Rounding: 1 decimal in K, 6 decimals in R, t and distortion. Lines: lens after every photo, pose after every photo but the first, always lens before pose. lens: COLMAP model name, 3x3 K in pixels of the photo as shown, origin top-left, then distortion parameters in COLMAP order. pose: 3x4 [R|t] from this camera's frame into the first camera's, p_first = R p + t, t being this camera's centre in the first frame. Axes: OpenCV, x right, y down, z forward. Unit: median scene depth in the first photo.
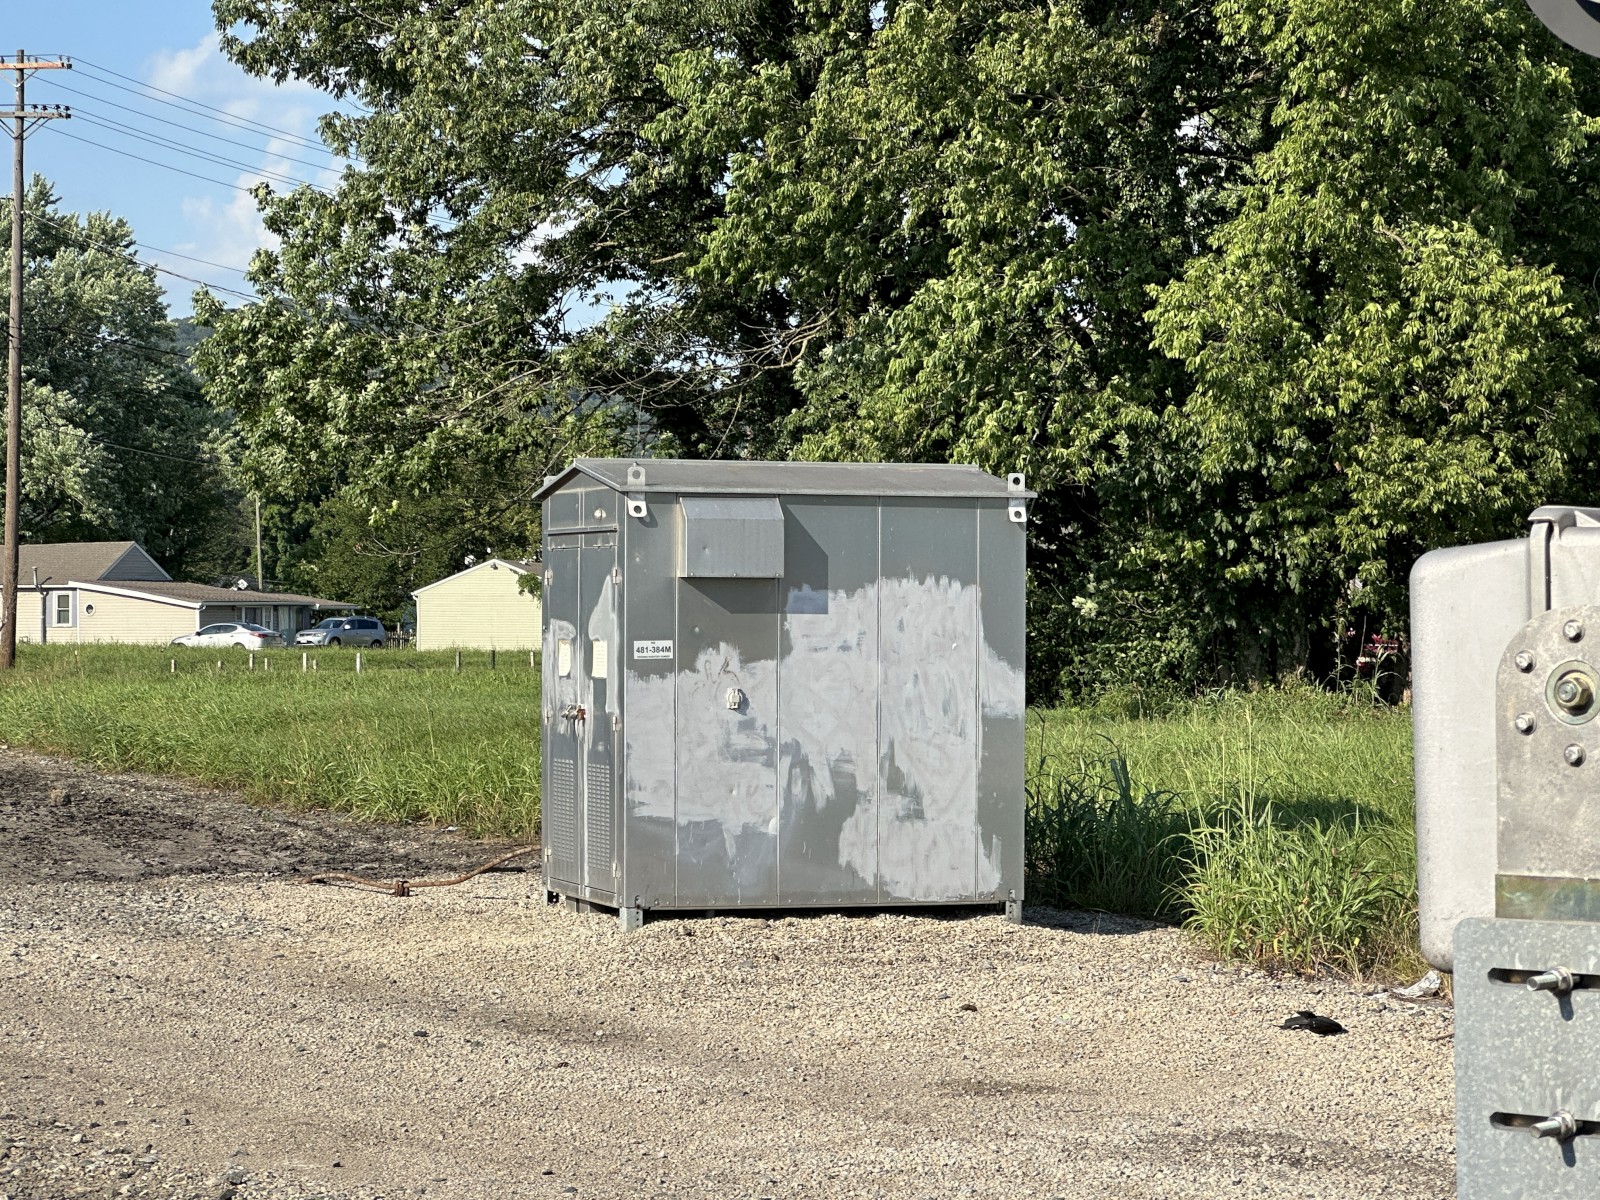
lens RADIAL K [[4029.6, 0, 837.7], [0, 4029.6, 571.4], [0, 0, 1]] dist [0.064009, 0.000000]
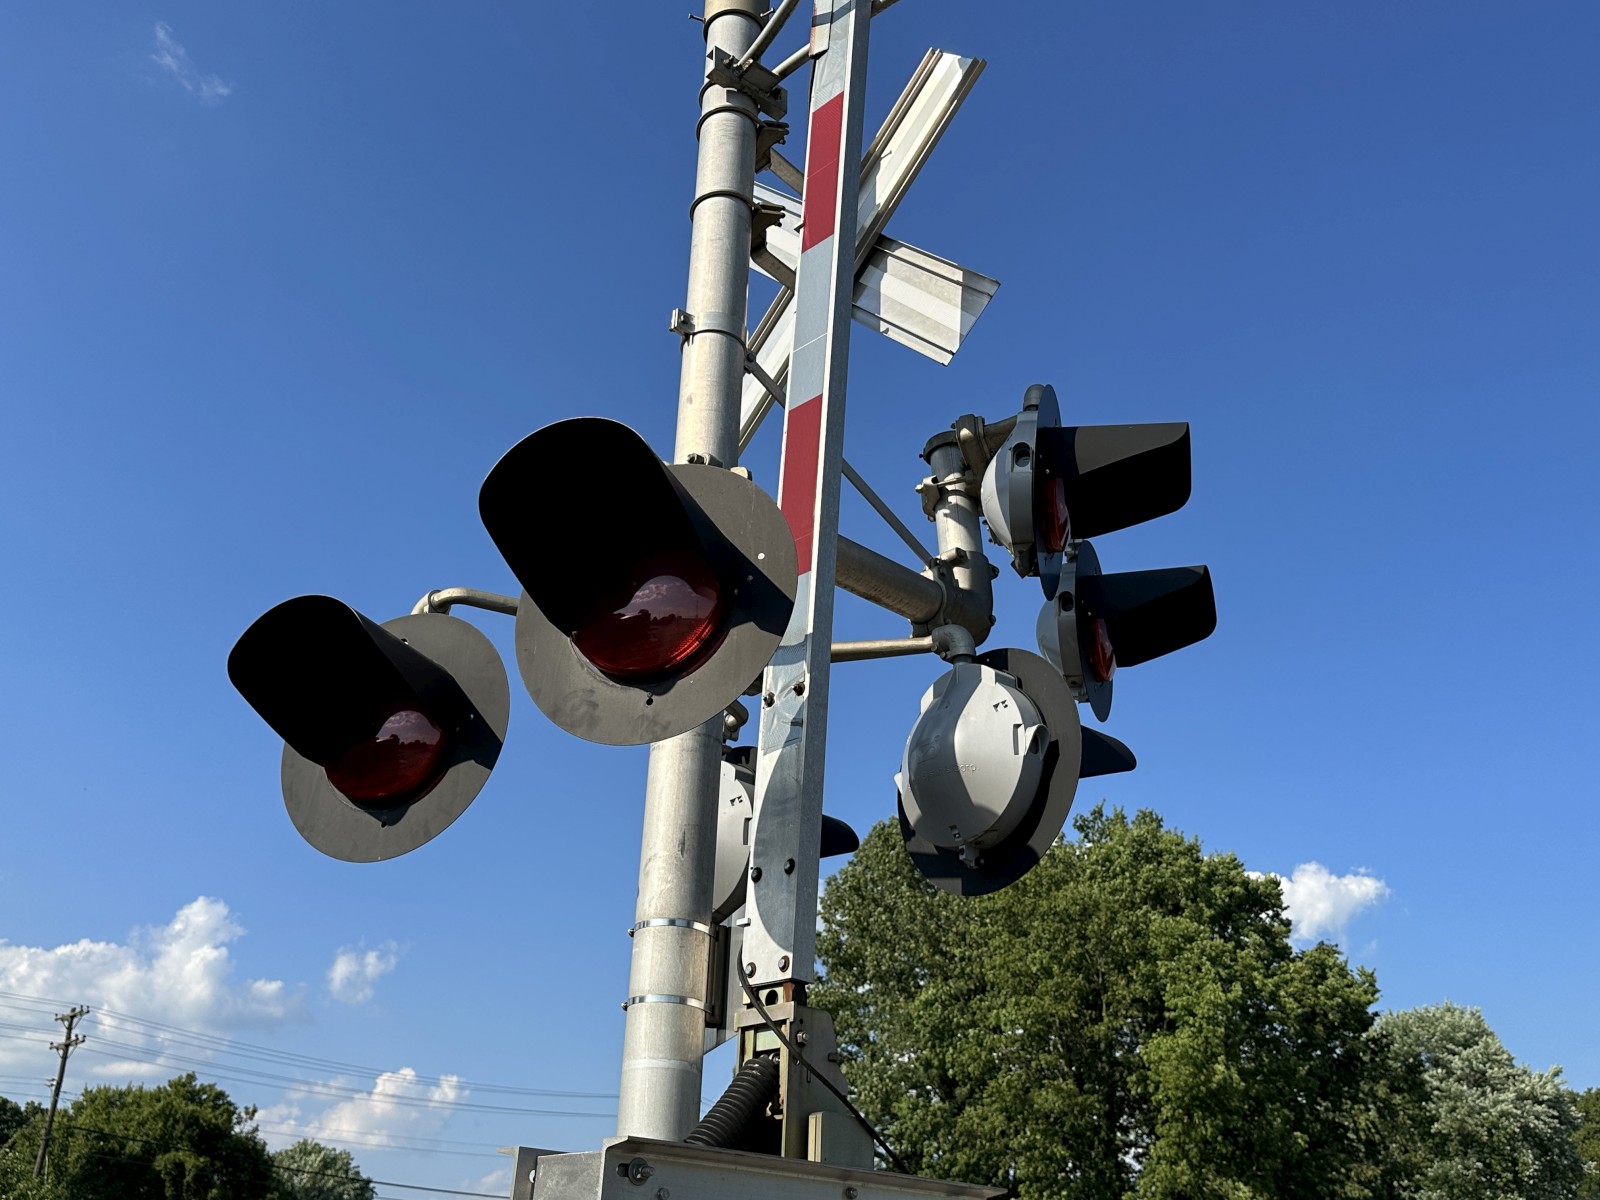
lens RADIAL K [[1491.5, 0, 791.2], [0, 1491.5, 583.0], [0, 0, 1]] dist [0.046119, 0.000000]
pose [[0.988538, -0.026817, -0.148569, 0.043853], [-0.042209, 0.895760, -0.442530, -0.001450], [0.144949, 0.443729, 0.884361, 0.065882]]
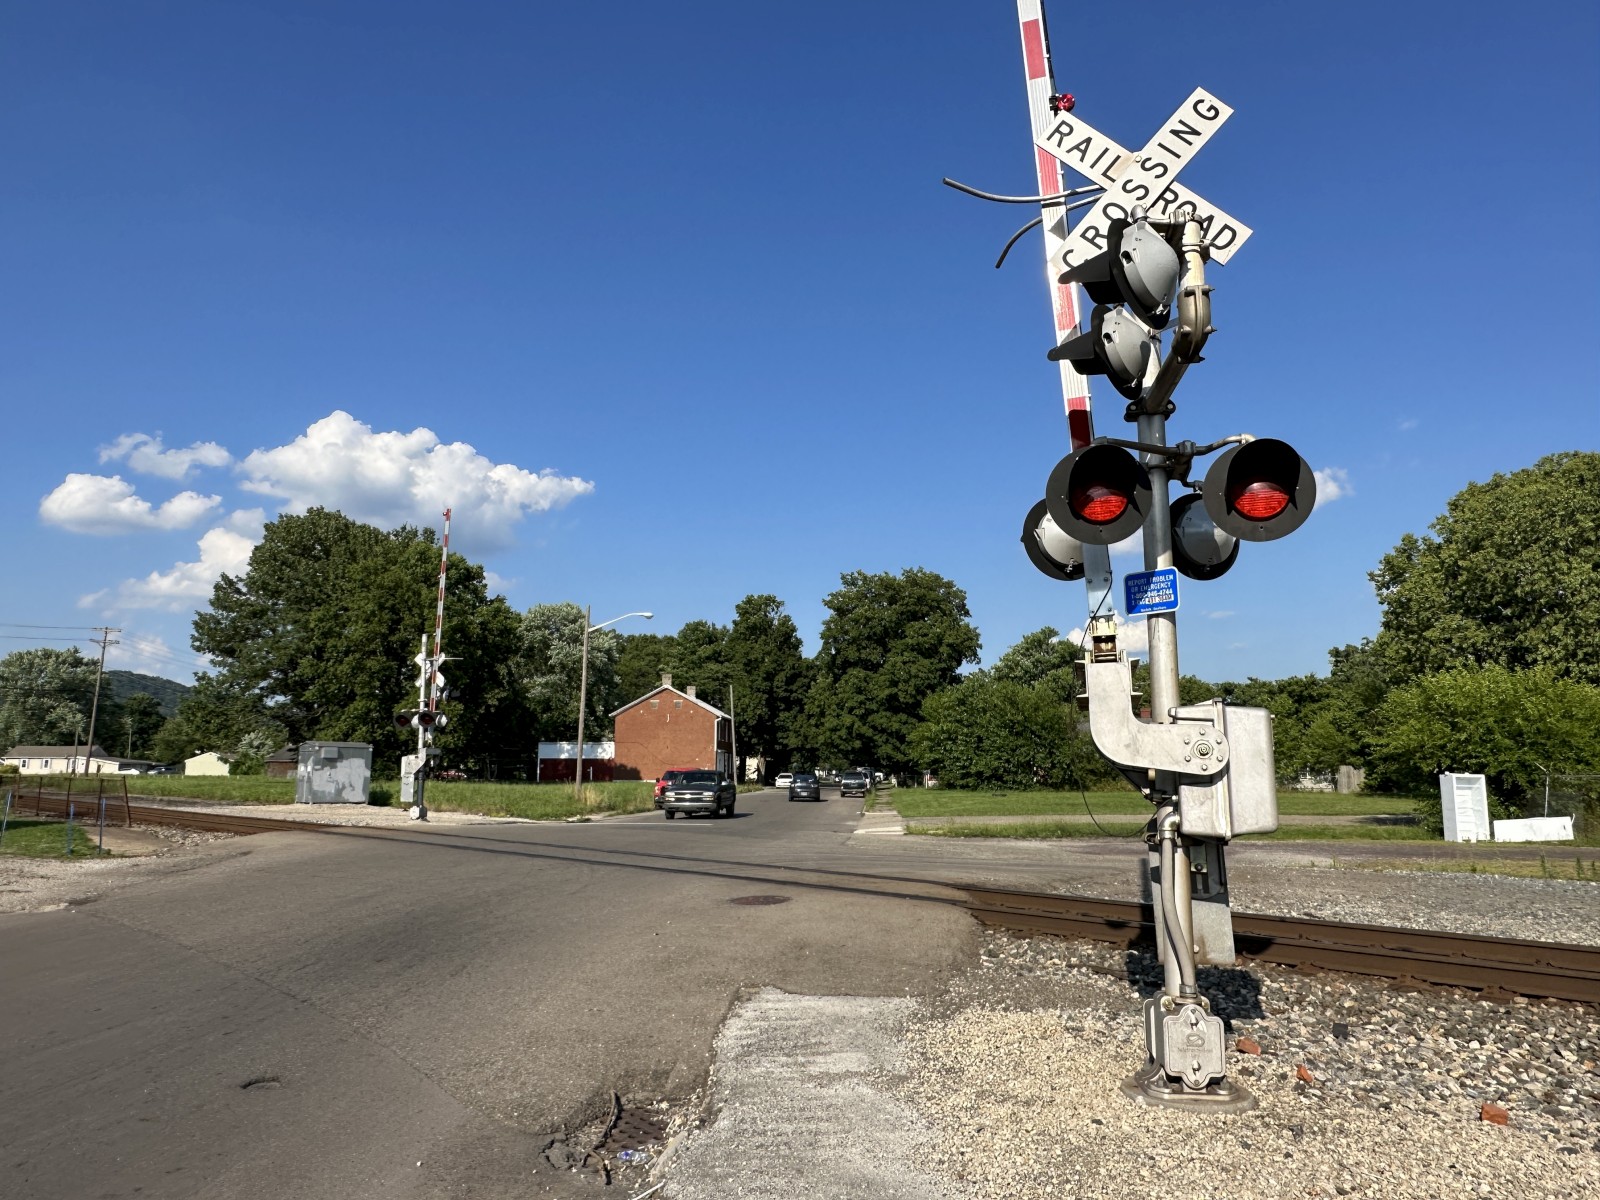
lens RADIAL K [[1047.2, 0, 806.8], [0, 1047.2, 608.6], [0, 0, 1]] dist [-0.006304, 0.002727]
pose [[0.899151, 0.075786, 0.431027, -0.045589], [-0.013092, 0.989109, -0.146600, 0.000309], [-0.437443, 0.126173, 0.890350, -0.606814]]
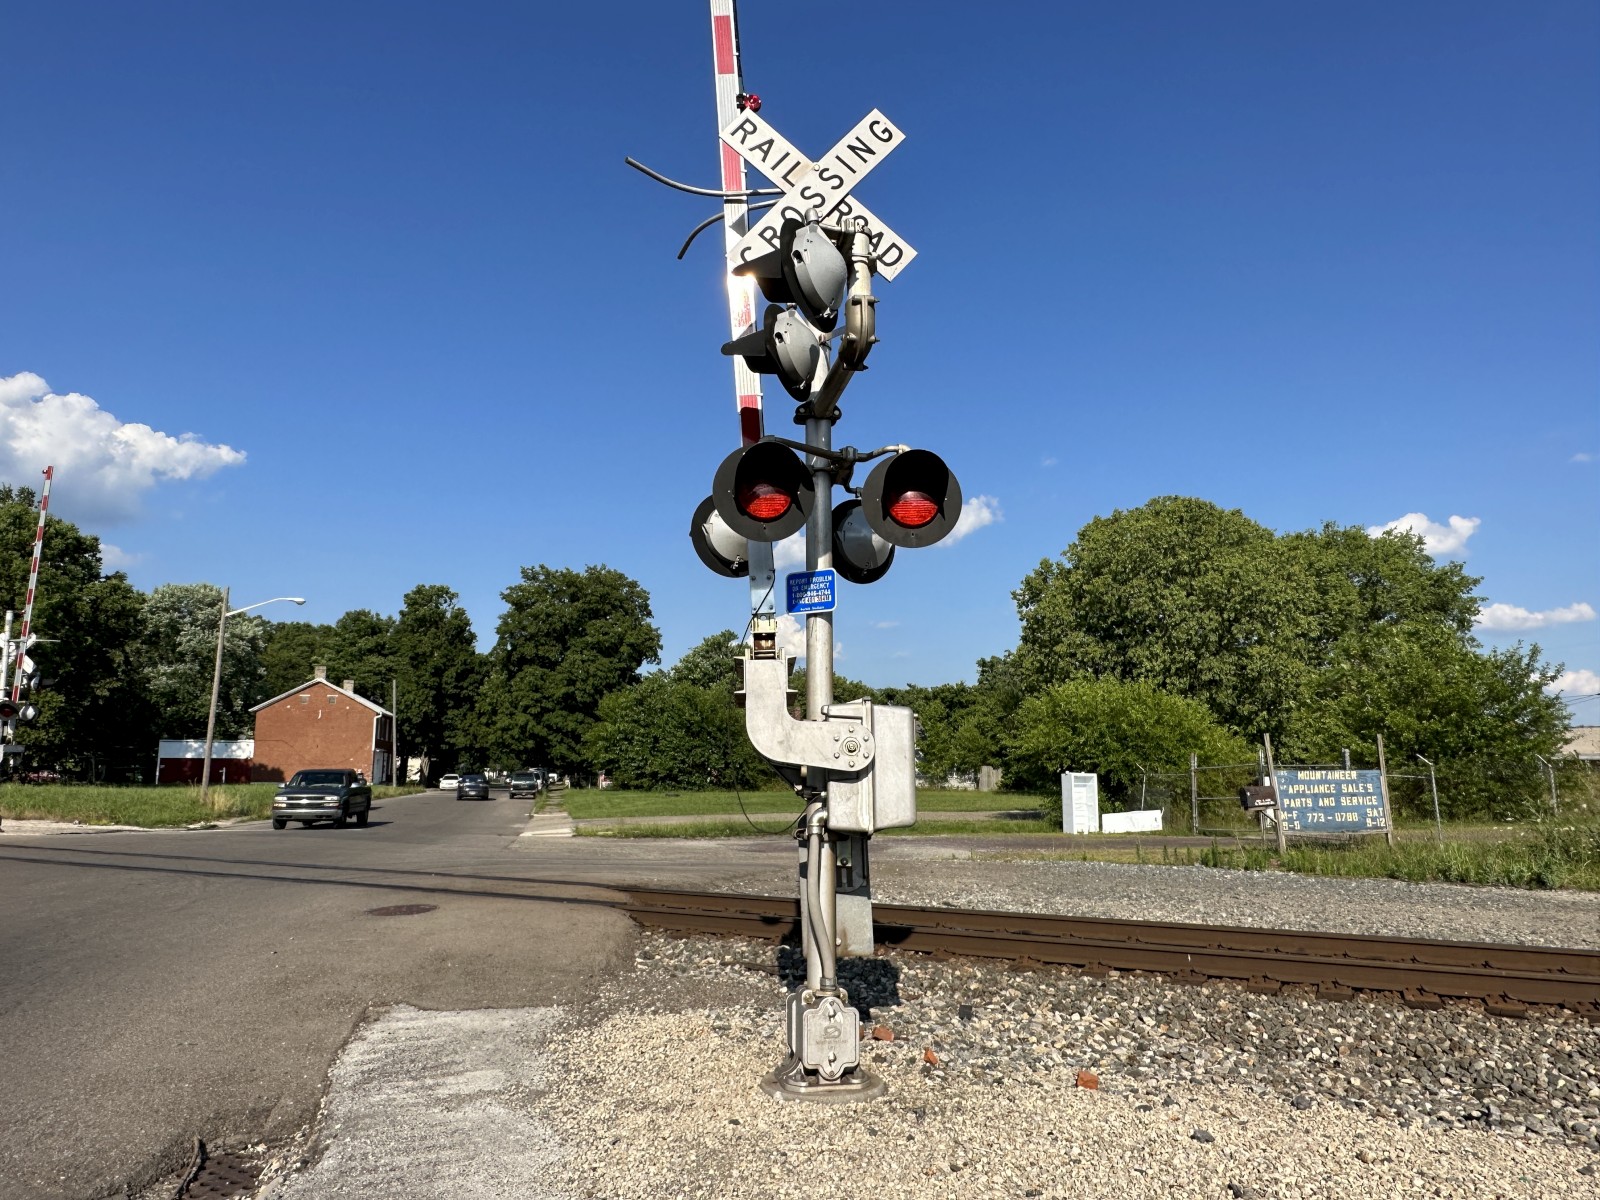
lens RADIAL K [[1047.2, 0, 795.3], [0, 1047.2, 598.0], [0, 0, 1]] dist [-0.006304, 0.002727]
pose [[0.735093, 0.118190, 0.667584, -0.041284], [-0.012620, 0.986902, -0.160825, 0.000728], [-0.677848, 0.109796, 0.726957, -0.605027]]
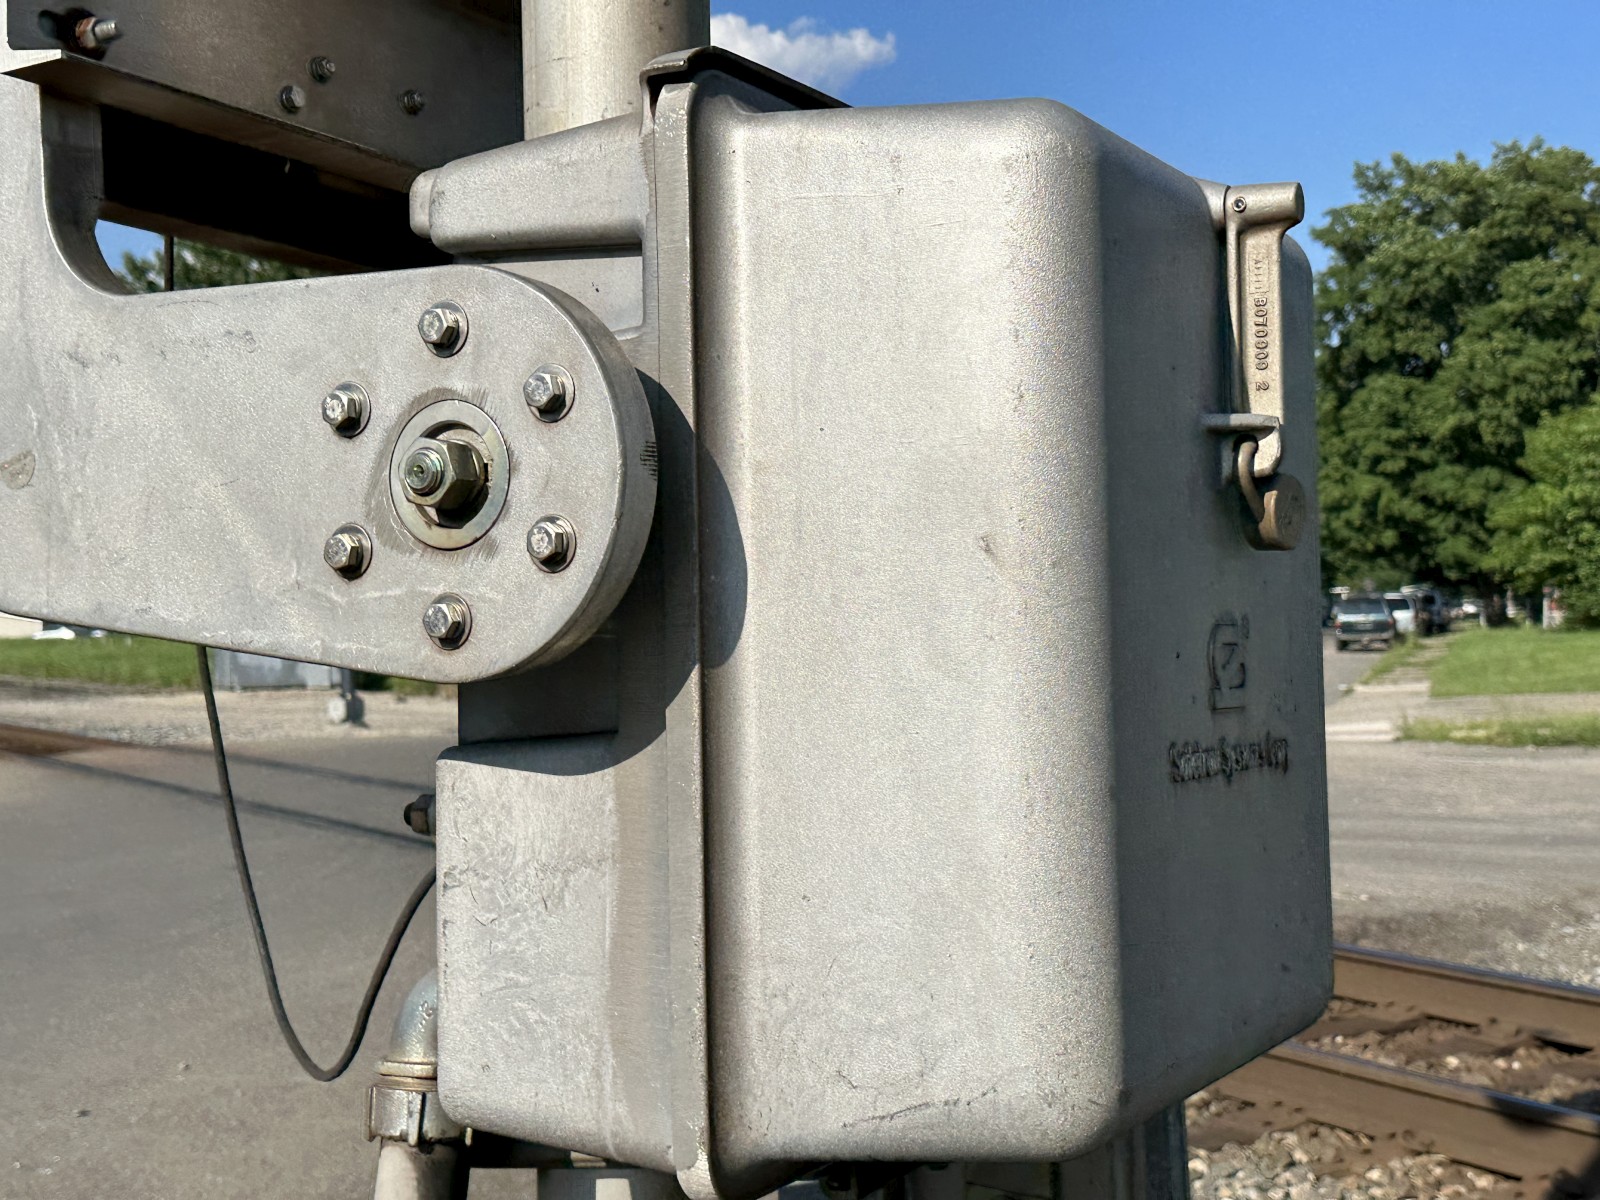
lens RADIAL K [[2075.6, 0, 812.3], [0, 2075.6, 606.2], [0, 0, 1]] dist [0.101871, 0.000000]
pose [[0.978756, -0.016640, 0.204352, 0.039521], [0.015292, 0.999850, 0.008175, -0.000167], [-0.204457, -0.004876, 0.978863, -0.551865]]
